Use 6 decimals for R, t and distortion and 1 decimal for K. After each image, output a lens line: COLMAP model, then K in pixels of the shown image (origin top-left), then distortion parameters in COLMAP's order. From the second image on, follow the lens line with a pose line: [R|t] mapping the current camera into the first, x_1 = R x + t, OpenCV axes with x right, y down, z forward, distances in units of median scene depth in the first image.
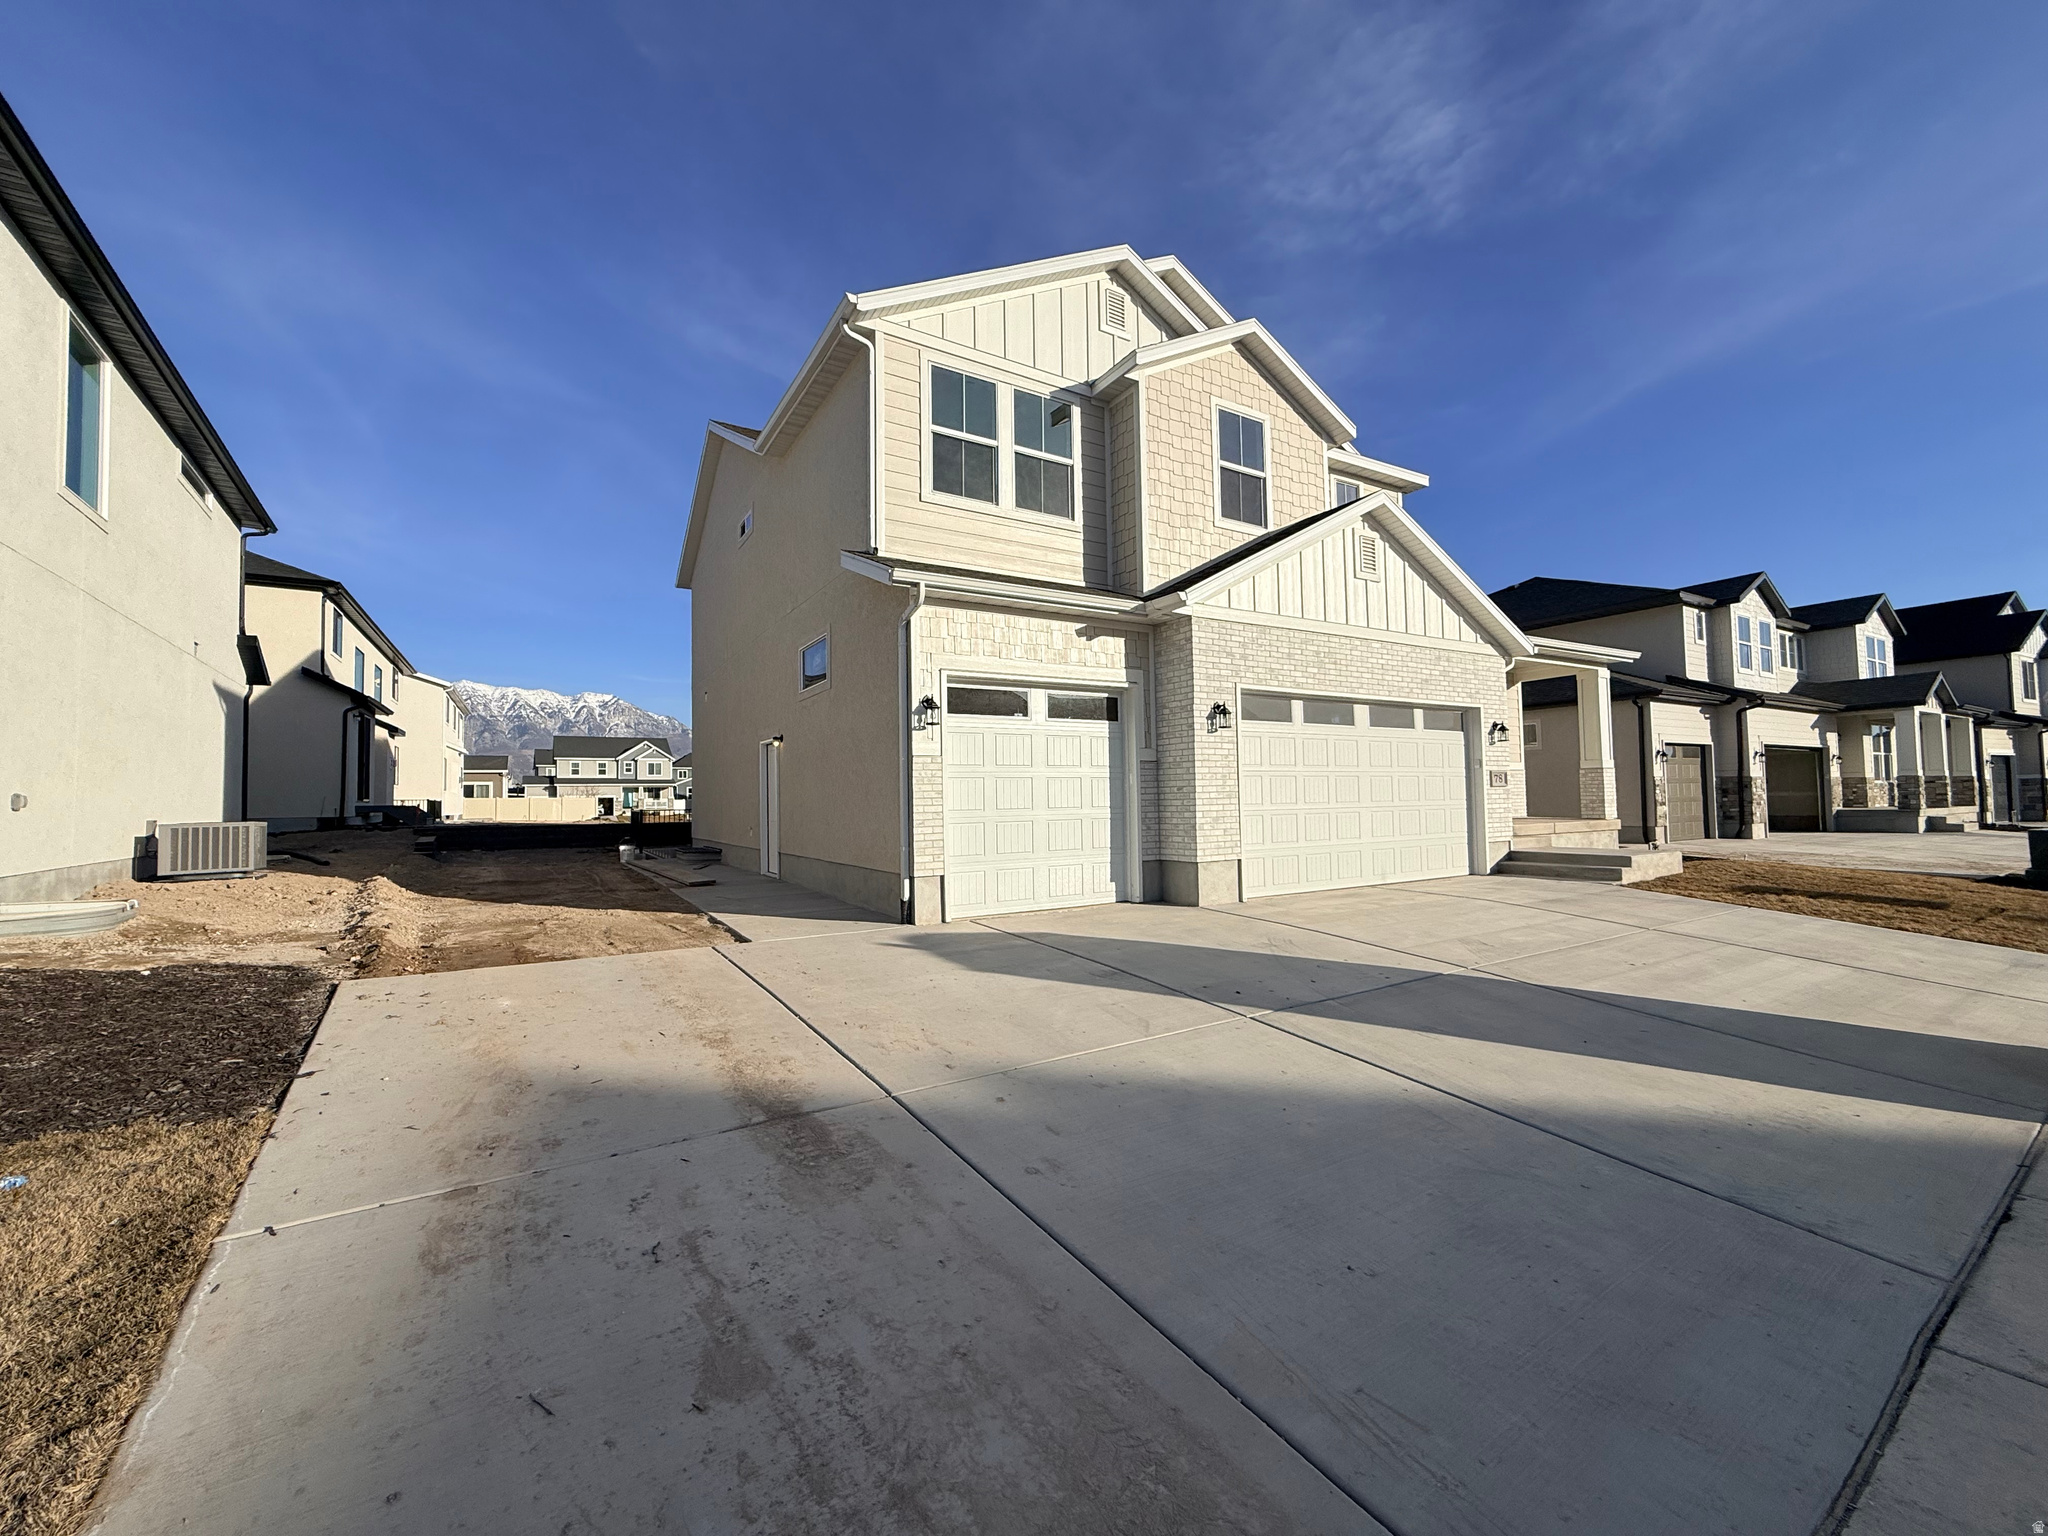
lens RADIAL K [[815.9, 0, 1018.9], [0, 815.9, 769.1], [0, 0, 1]] dist [-0.000137, 0.000199]
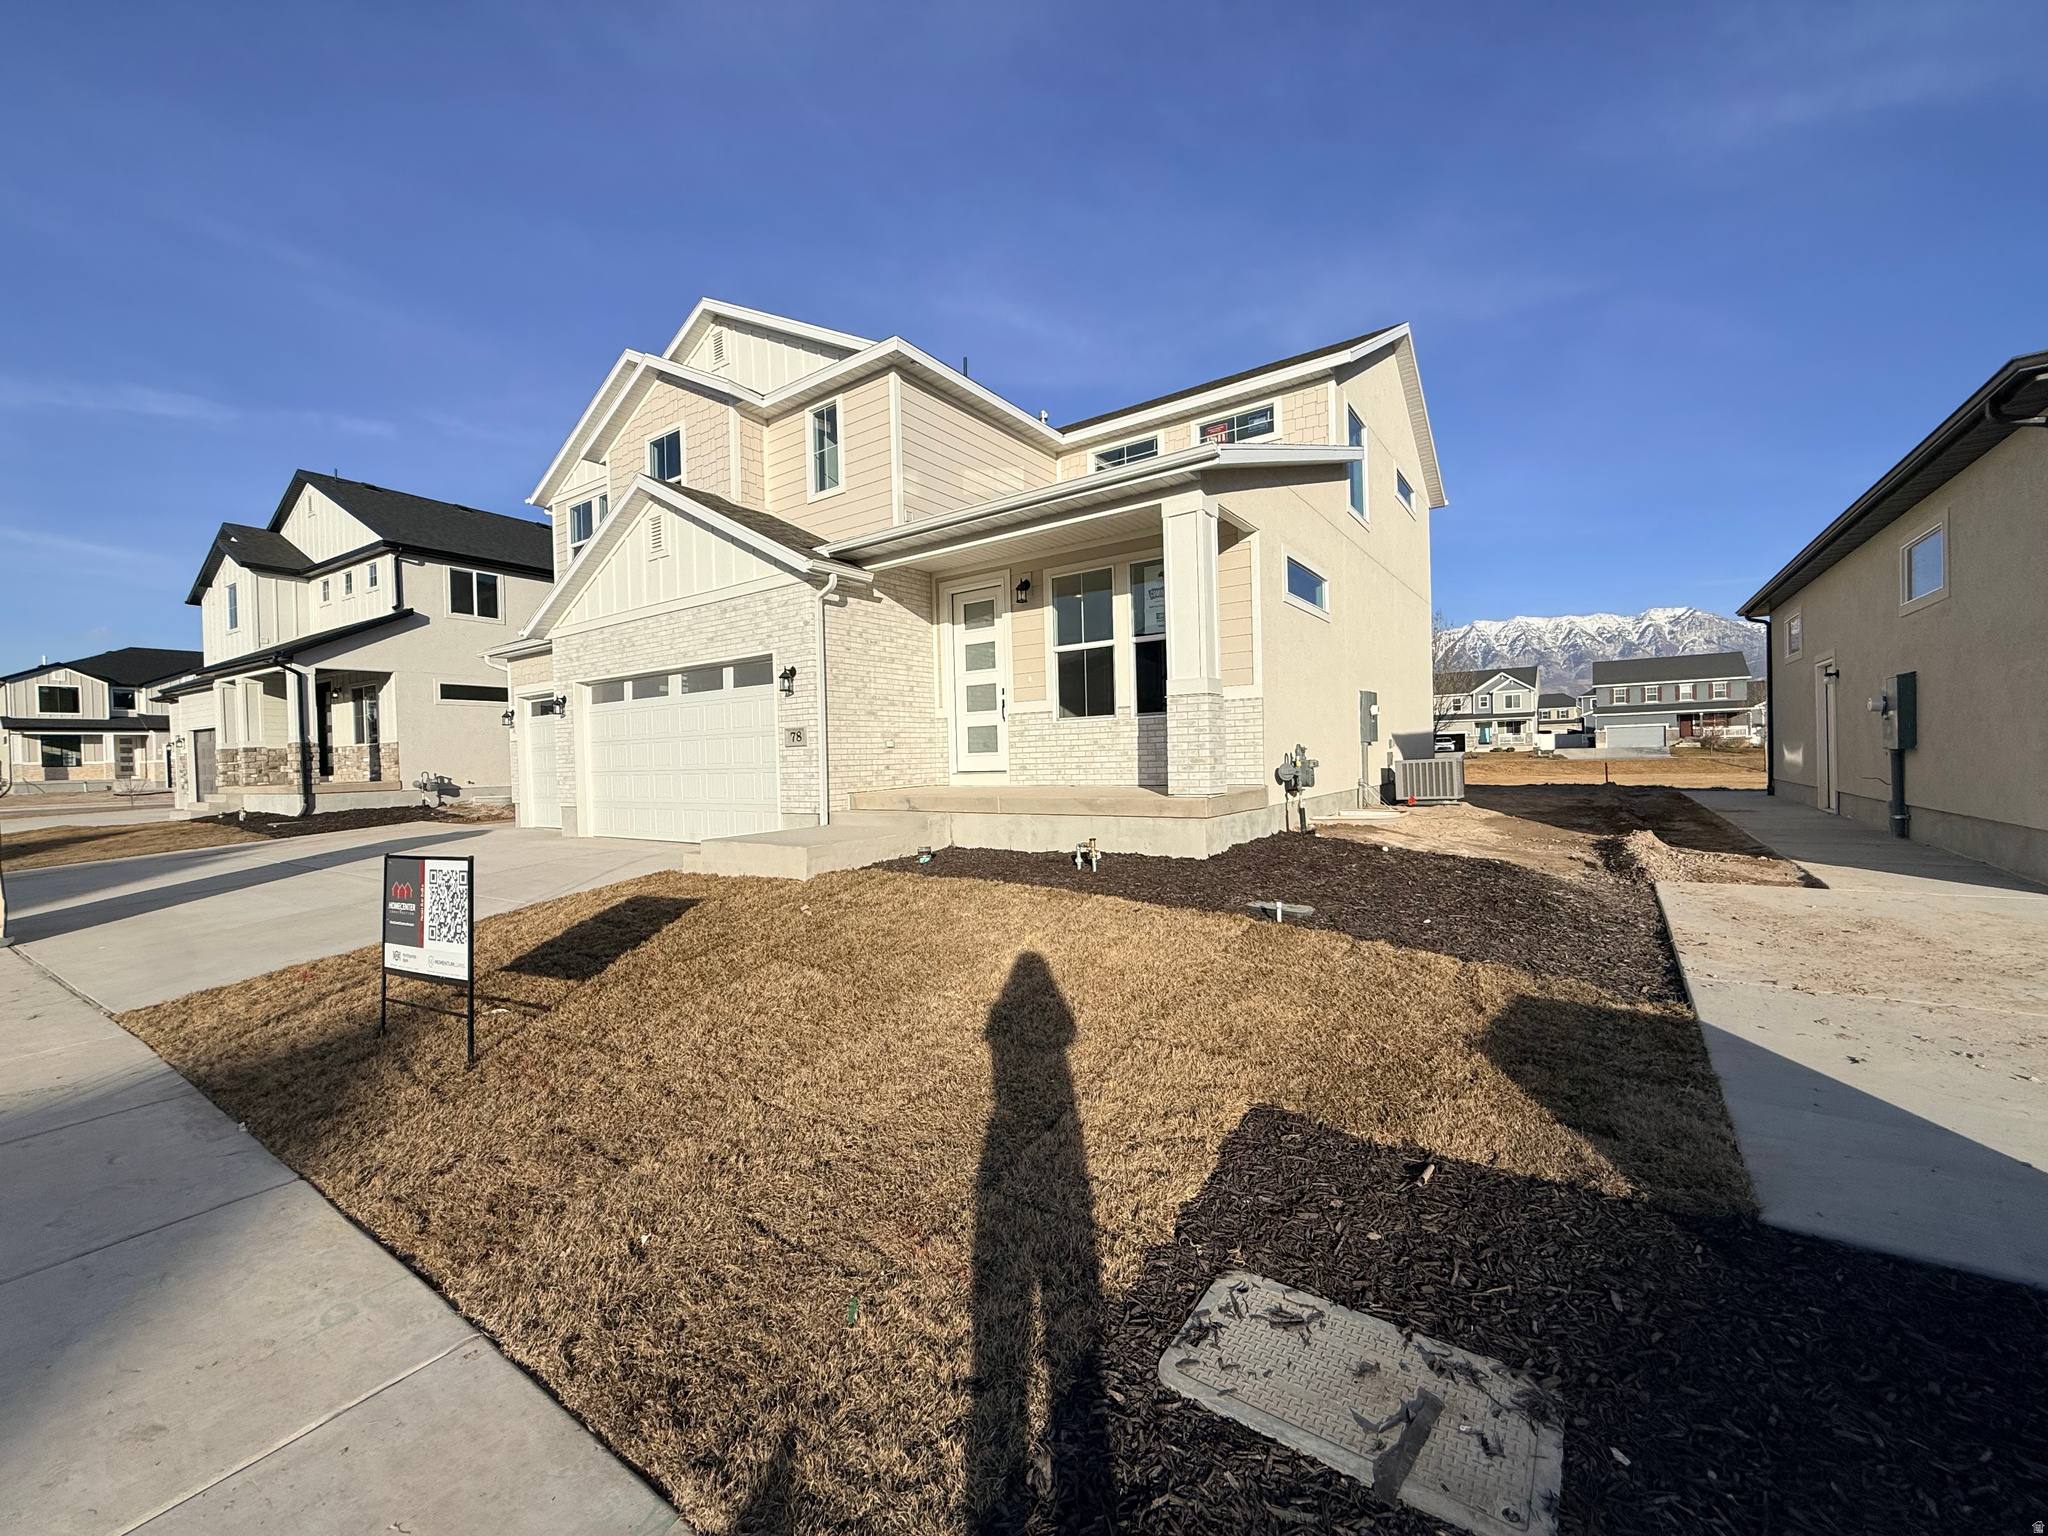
lens RADIAL K [[815.9, 0, 1018.9], [0, 815.9, 769.1], [0, 0, 1]] dist [-0.000137, 0.000199]
pose [[0.404459, 0.019255, -0.914354, 1.587268], [0.056249, 0.997362, 0.045885, 0.021129], [0.912825, -0.069990, 0.402309, 0.972840]]
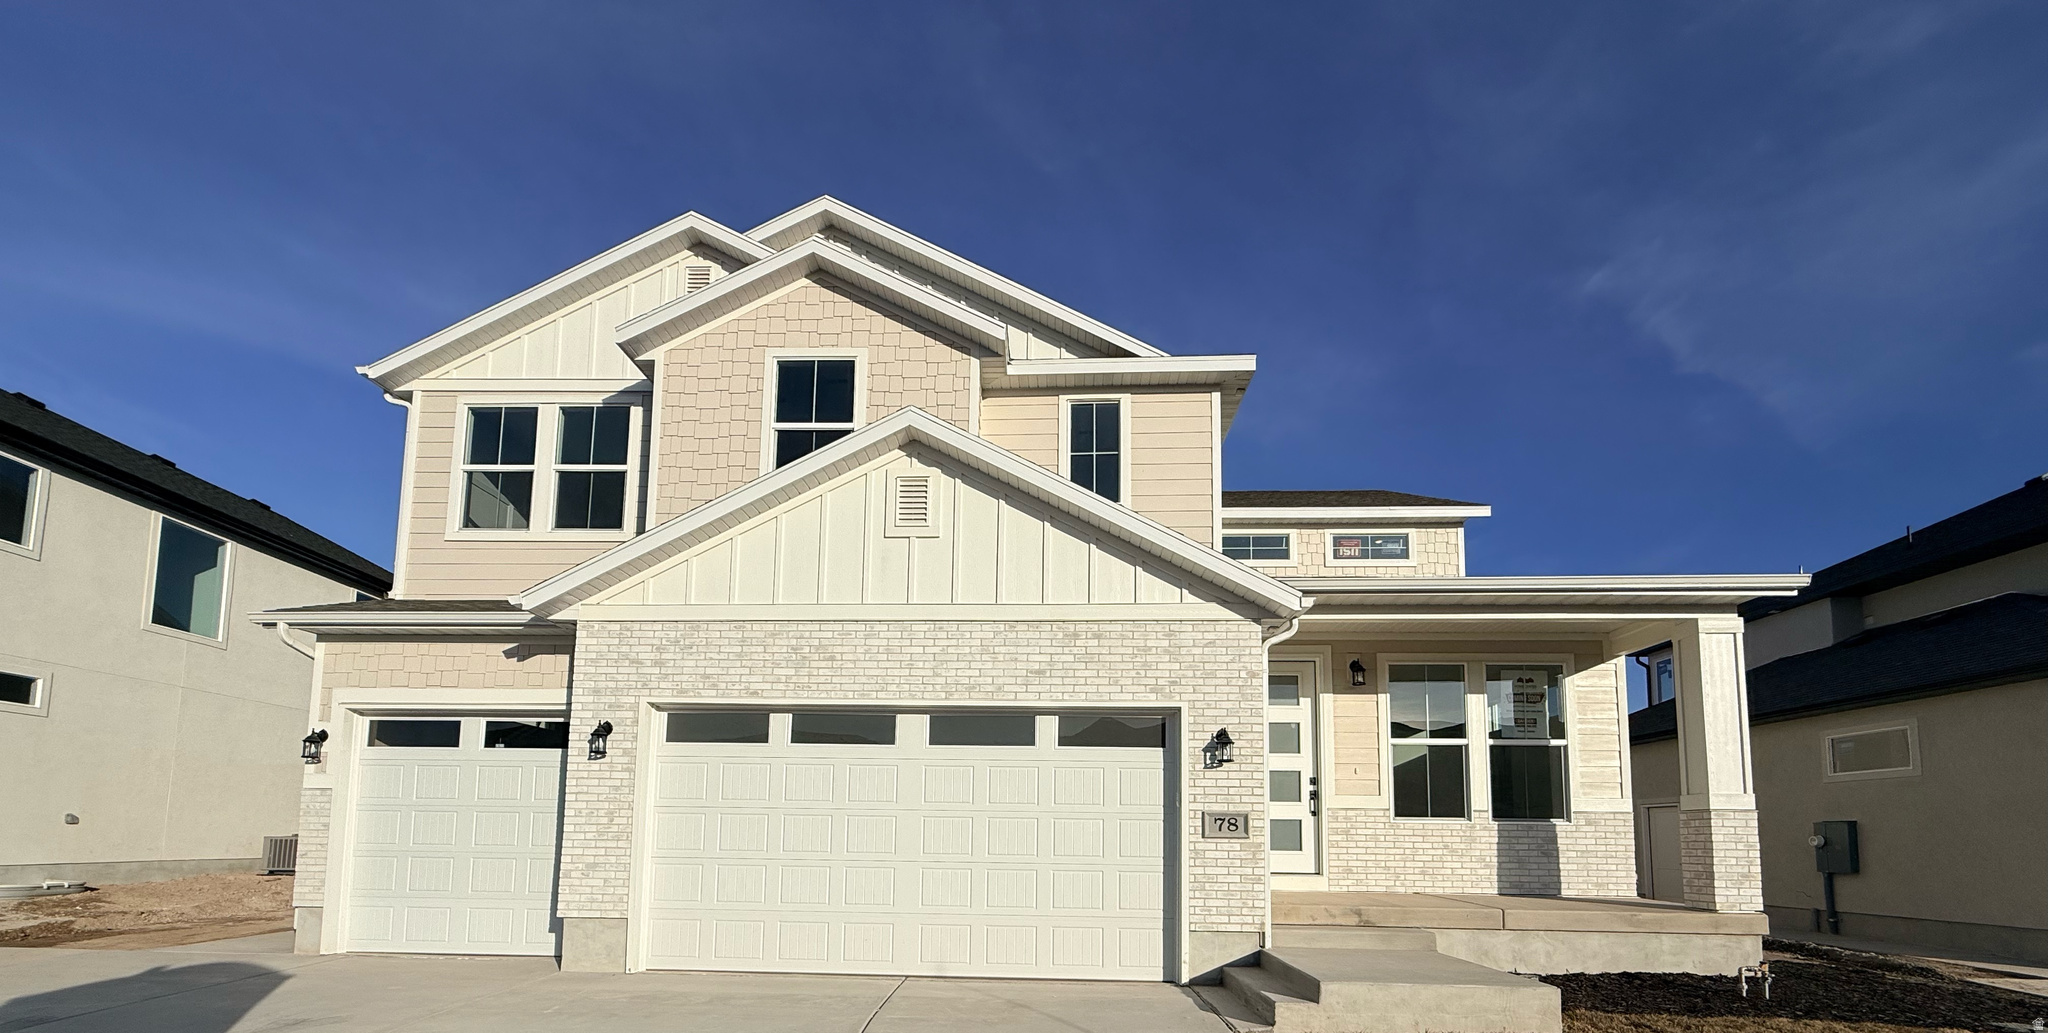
lens RADIAL K [[815.8, 0, 1028.1], [0, 815.8, 772.7], [0, 0, 1]] dist [0.000793, -0.000030]
pose [[0.833932, -0.016086, -0.551633, 0.888443], [-0.007334, 0.999164, -0.040224, -0.001279], [0.551819, 0.037590, 0.833117, 0.472804]]
